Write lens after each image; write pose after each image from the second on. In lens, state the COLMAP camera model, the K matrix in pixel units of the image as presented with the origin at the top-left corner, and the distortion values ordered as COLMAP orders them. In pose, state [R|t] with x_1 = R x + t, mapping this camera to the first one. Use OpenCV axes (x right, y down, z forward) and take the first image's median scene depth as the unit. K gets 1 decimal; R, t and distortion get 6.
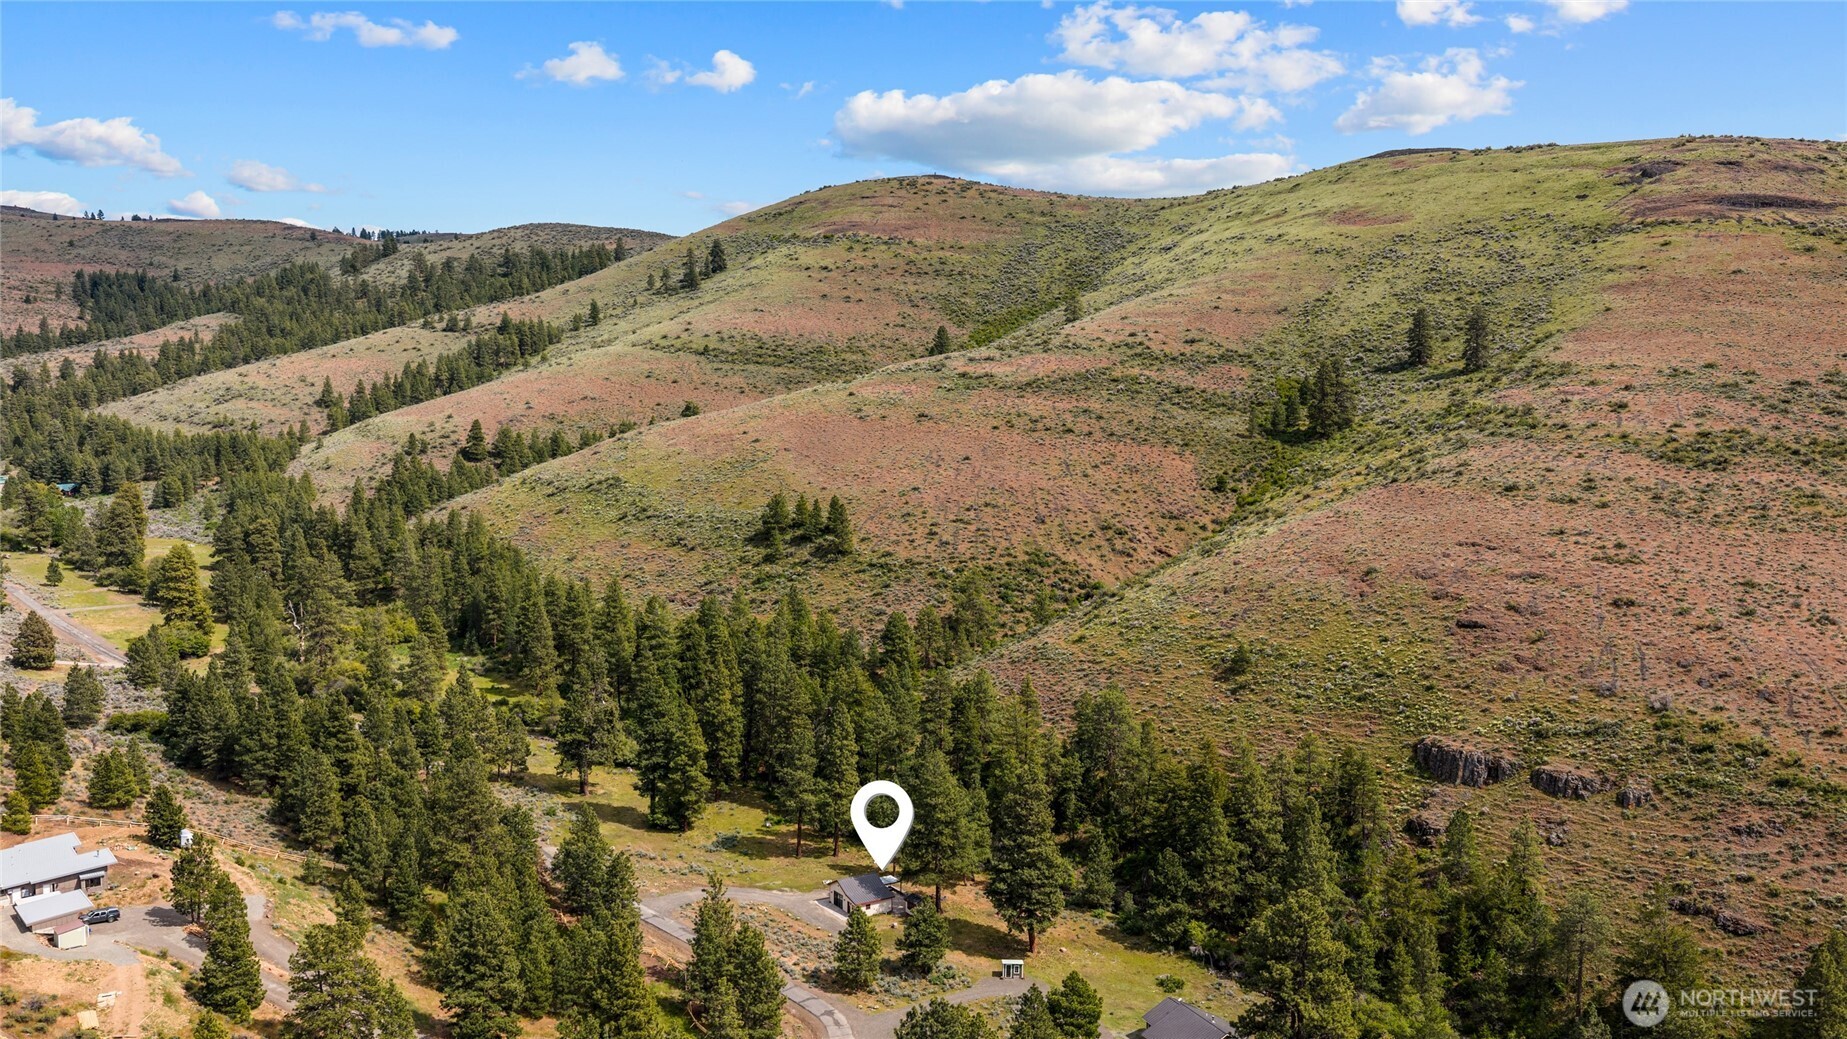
lens RADIAL K [[1544.5, 0, 930.1], [0, 1544.5, 515.5], [0, 0, 1]] dist [0.054523, -0.037290]
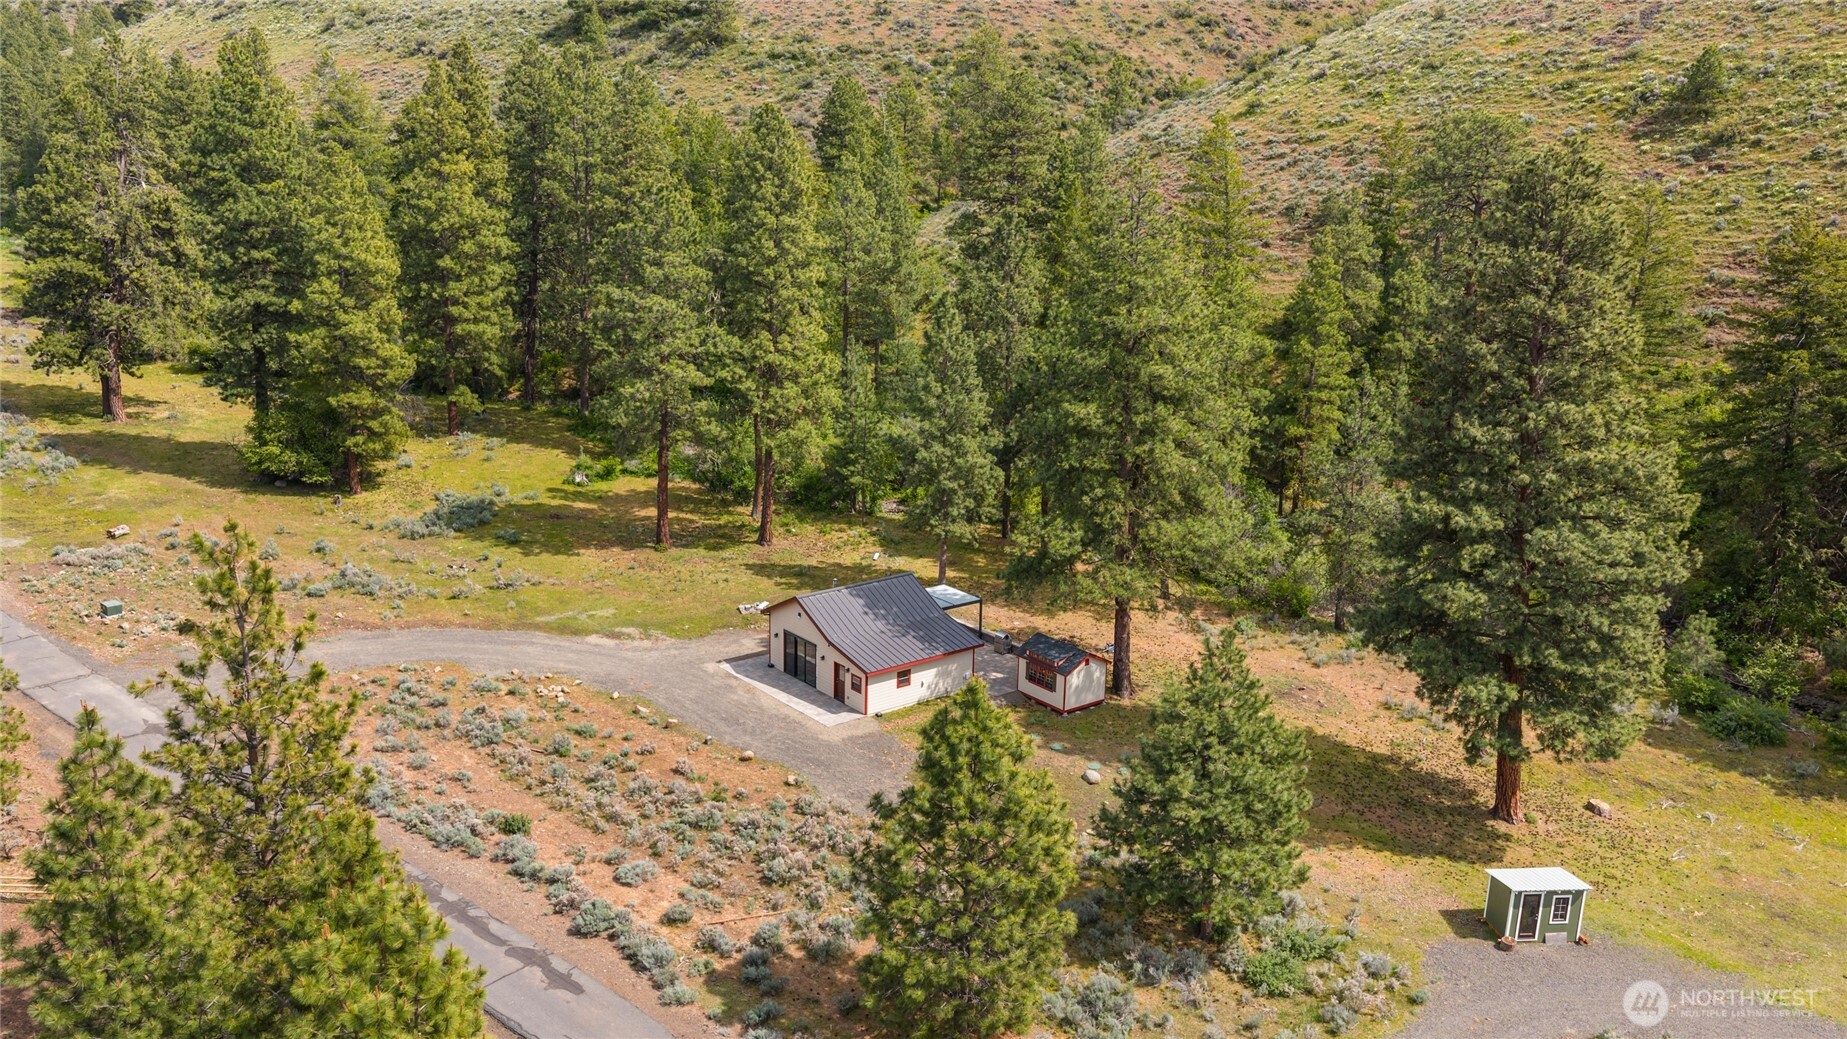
lens RADIAL K [[1544.5, 0, 923.0], [0, 1544.5, 535.1], [0, 0, 1]] dist [0.054523, -0.037290]
pose [[0.995509, -0.015436, 0.093405, -0.054426], [-0.000103, 0.986441, 0.164114, 0.148794], [-0.094672, -0.163387, 0.982009, 0.601149]]
